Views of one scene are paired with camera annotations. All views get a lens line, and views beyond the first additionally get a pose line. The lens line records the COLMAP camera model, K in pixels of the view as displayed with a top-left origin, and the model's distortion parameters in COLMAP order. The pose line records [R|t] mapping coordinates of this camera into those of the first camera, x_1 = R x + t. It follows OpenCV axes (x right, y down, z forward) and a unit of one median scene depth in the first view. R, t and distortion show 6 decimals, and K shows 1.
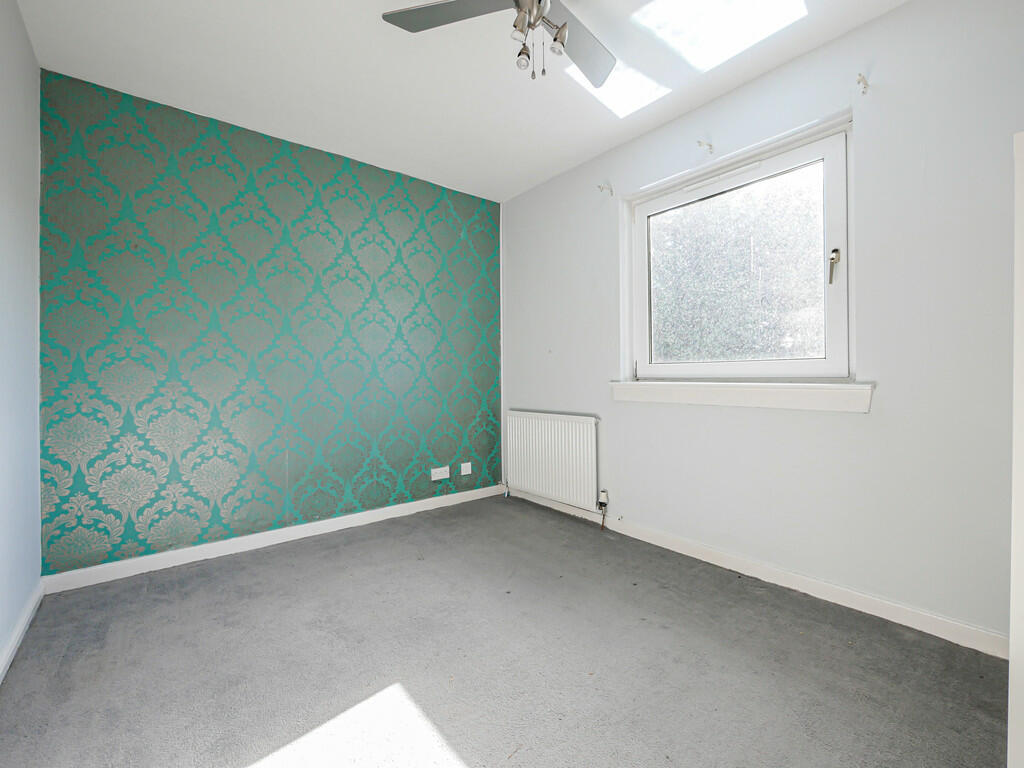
lens RADIAL K [[436.7, 0, 517.4], [0, 436.7, 380.4], [0, 0, 1]] dist [-0.000621, -0.000318]
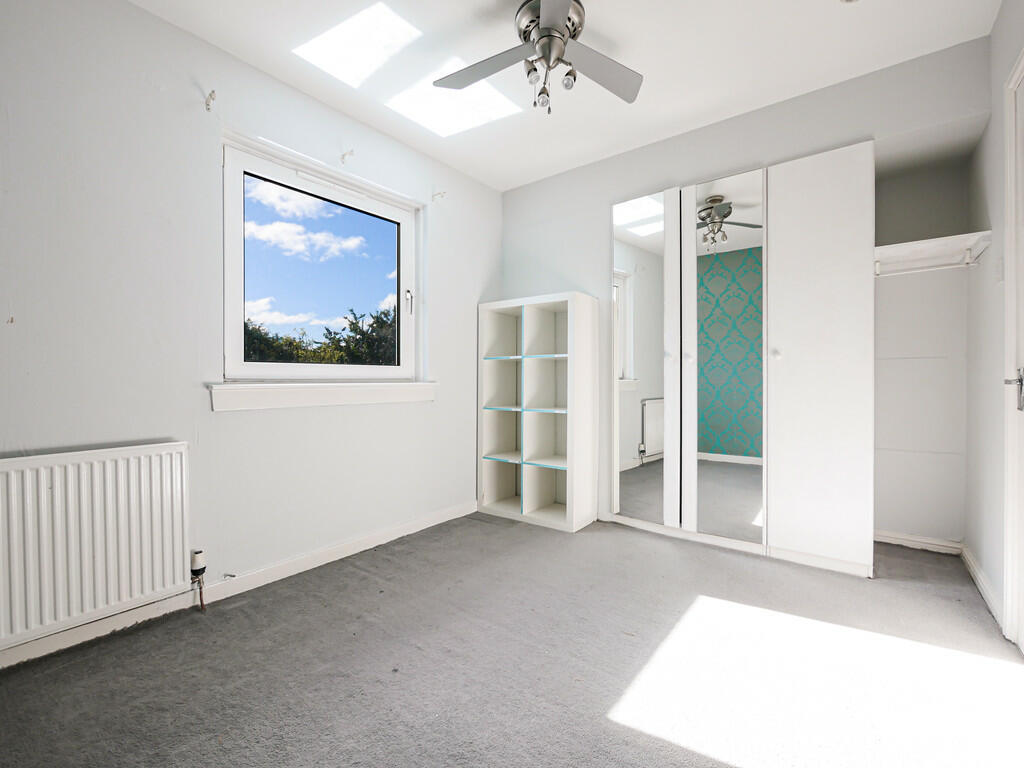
lens RADIAL K [[436.7, 0, 517.4], [0, 436.7, 386.7], [0, 0, 1]] dist [-0.000621, -0.000318]
pose [[-0.205597, -0.007987, 0.978604, -0.699477], [0.010297, 0.999894, 0.010324, 0.006821], [-0.978583, 0.012200, -0.205493, 0.859030]]
